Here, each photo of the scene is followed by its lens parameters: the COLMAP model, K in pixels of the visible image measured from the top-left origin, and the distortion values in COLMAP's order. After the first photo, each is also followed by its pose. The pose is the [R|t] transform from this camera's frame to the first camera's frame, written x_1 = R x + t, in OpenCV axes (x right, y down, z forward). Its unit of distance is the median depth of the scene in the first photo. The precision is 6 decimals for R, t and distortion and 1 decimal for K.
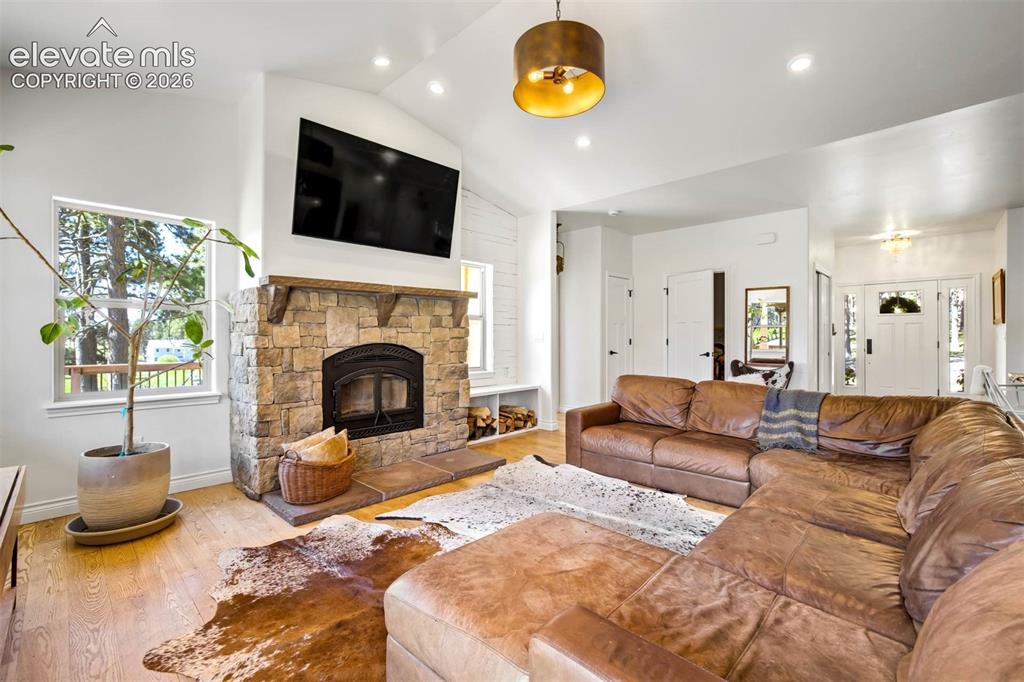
lens RADIAL K [[441.2, 0, 517.2], [0, 441.2, 336.8], [0, 0, 1]] dist [-0.018235, 0.003730]
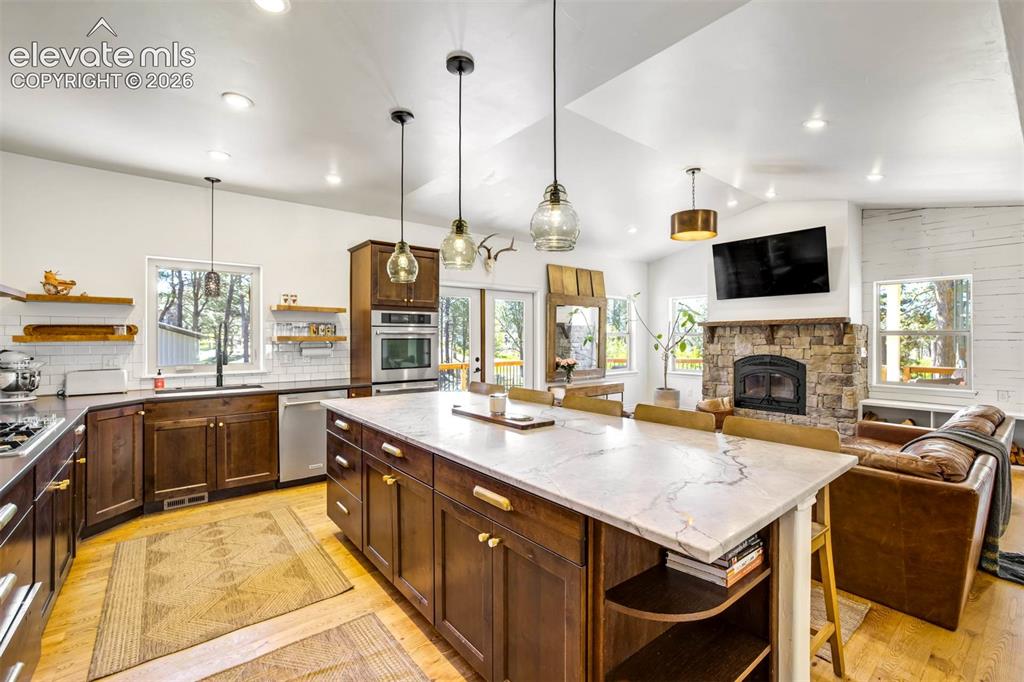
lens RADIAL K [[441.2, 0, 516.3], [0, 441.2, 338.1], [0, 0, 1]] dist [-0.018235, 0.003730]
pose [[-0.124653, 0.001281, -0.992200, 1.411822], [0.000543, 0.999999, 0.001223, -0.049667], [0.992200, -0.000386, -0.124653, 0.274364]]
